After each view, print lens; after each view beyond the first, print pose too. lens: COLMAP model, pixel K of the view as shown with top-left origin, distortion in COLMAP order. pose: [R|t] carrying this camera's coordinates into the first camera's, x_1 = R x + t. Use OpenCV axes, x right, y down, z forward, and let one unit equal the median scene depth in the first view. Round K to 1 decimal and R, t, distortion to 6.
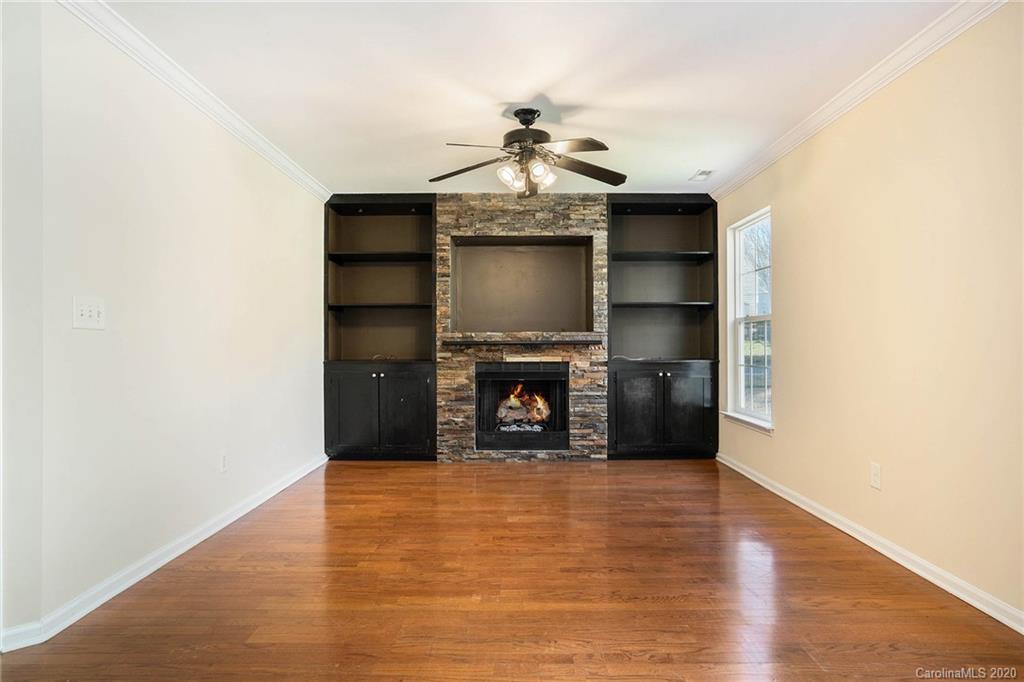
lens RADIAL K [[543.6, 0, 501.2], [0, 543.6, 341.5], [0, 0, 1]] dist [0.002658, 0.001944]
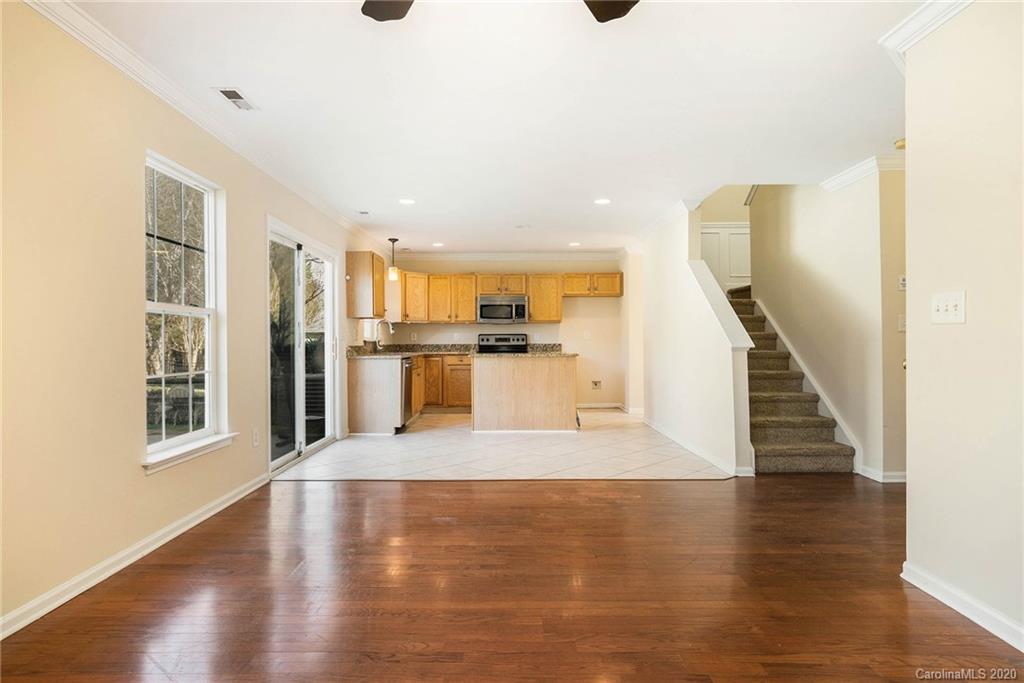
lens RADIAL K [[543.6, 0, 501.2], [0, 543.6, 342.0], [0, 0, 1]] dist [0.002658, 0.001944]
pose [[-0.999966, 0.001862, -0.008022, 0.072383], [0.001898, 0.999989, -0.004370, 0.013799], [0.008014, -0.004385, -0.999958, 1.940878]]
